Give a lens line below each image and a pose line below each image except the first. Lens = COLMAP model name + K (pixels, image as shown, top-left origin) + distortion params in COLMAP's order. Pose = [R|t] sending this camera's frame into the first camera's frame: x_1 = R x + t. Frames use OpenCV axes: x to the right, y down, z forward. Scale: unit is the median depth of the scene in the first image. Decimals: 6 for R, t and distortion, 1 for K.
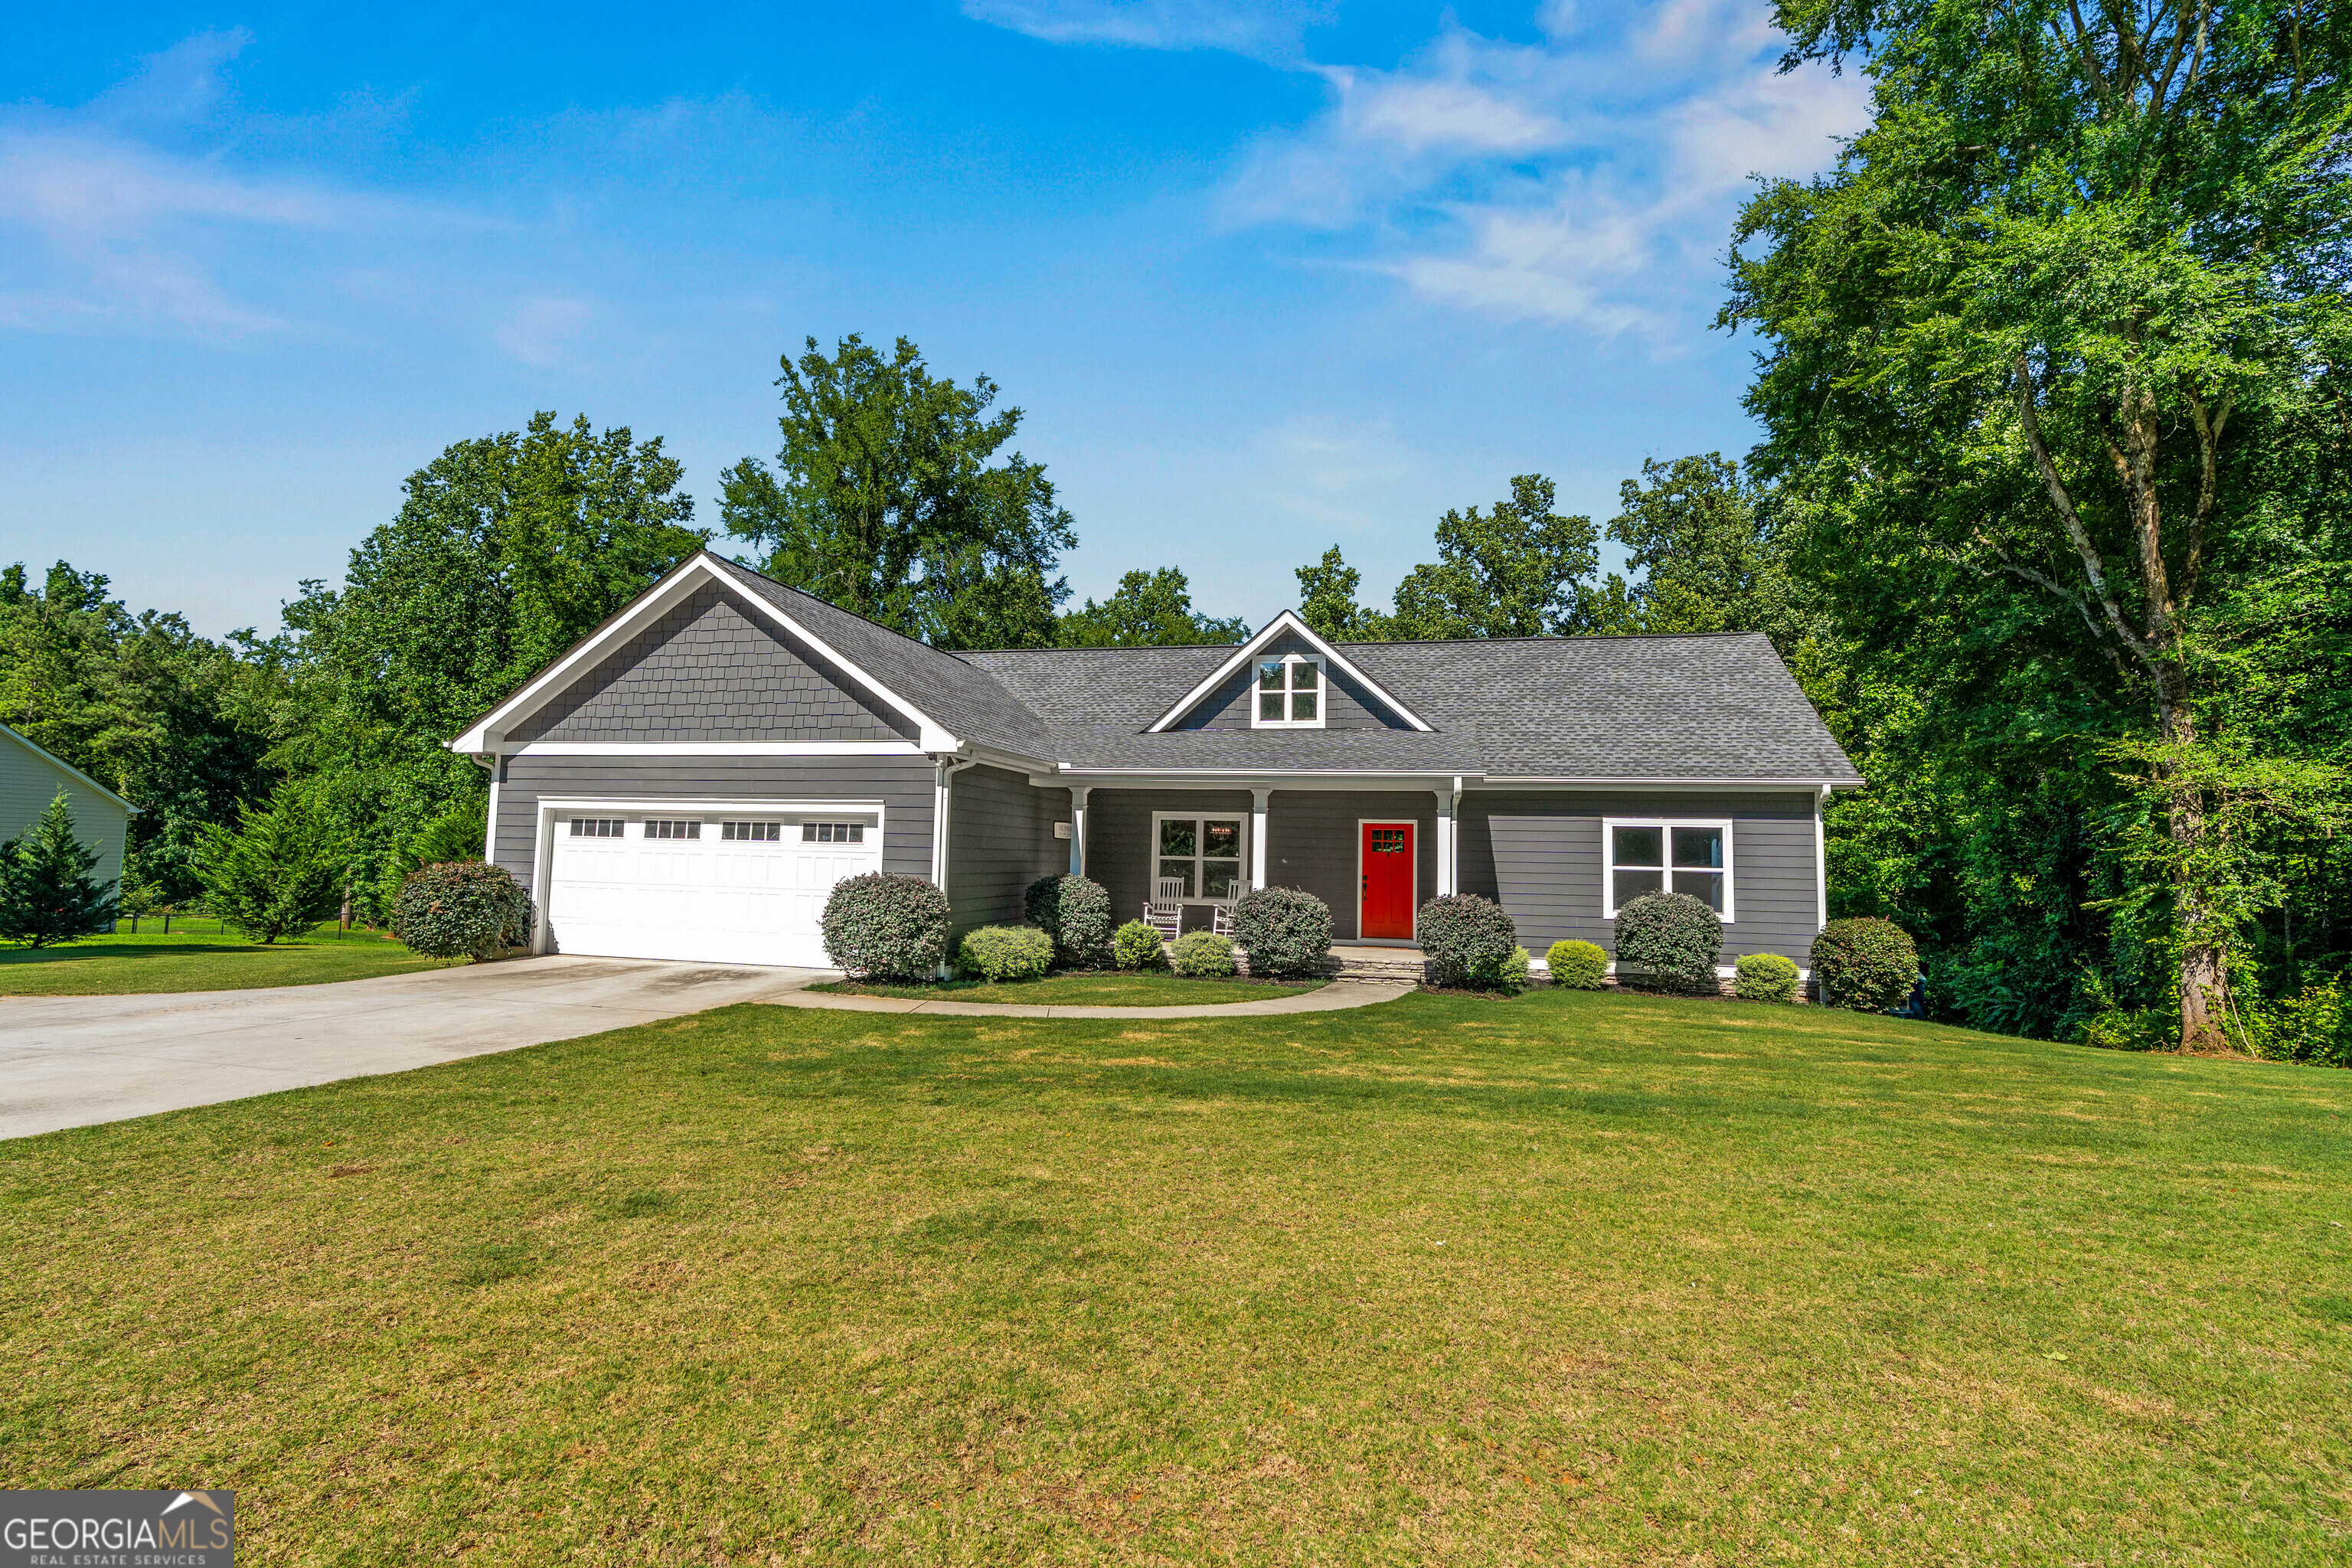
lens RADIAL K [[1112.9, 0, 1243.0], [0, 1112.9, 735.9], [0, 0, 1]] dist [-0.003949, -0.000355]
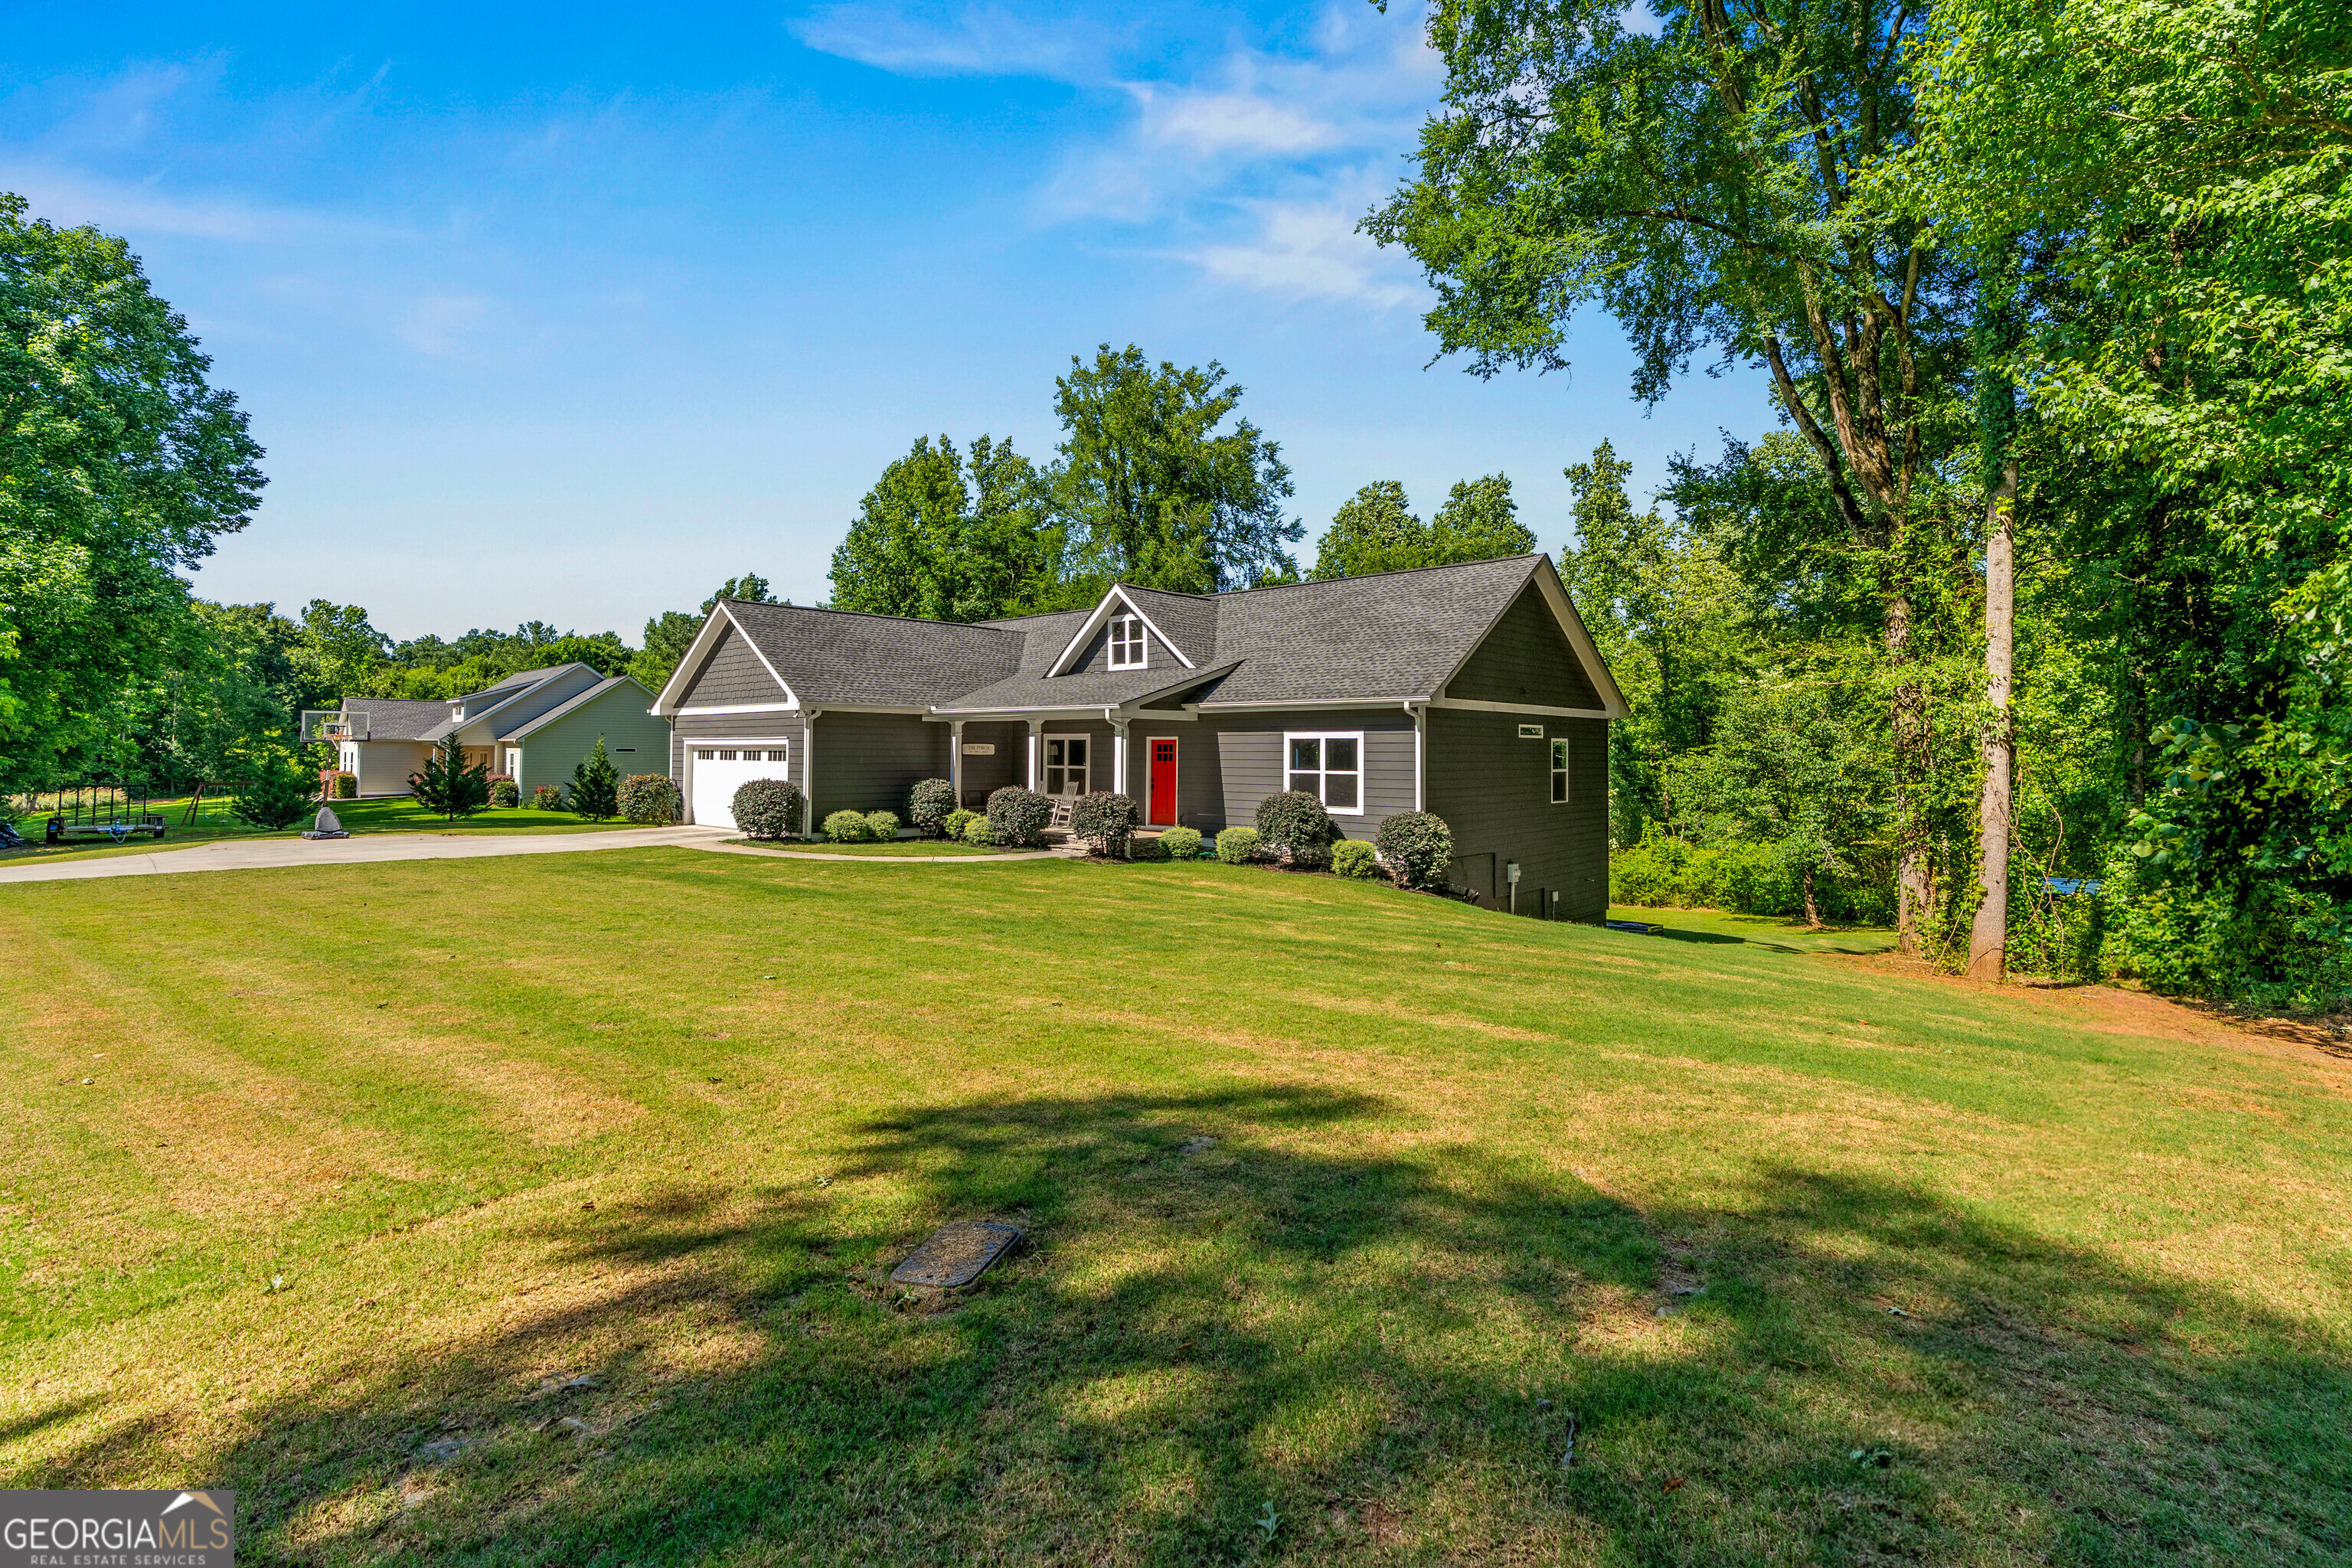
lens RADIAL K [[1112.9, 0, 1243.0], [0, 1112.9, 735.9], [0, 0, 1]] dist [-0.003949, -0.000355]
pose [[0.875351, -0.024493, -0.482866, 0.848271], [0.066619, 0.995300, 0.070282, -0.013107], [0.478876, -0.093690, 0.872869, -0.116204]]
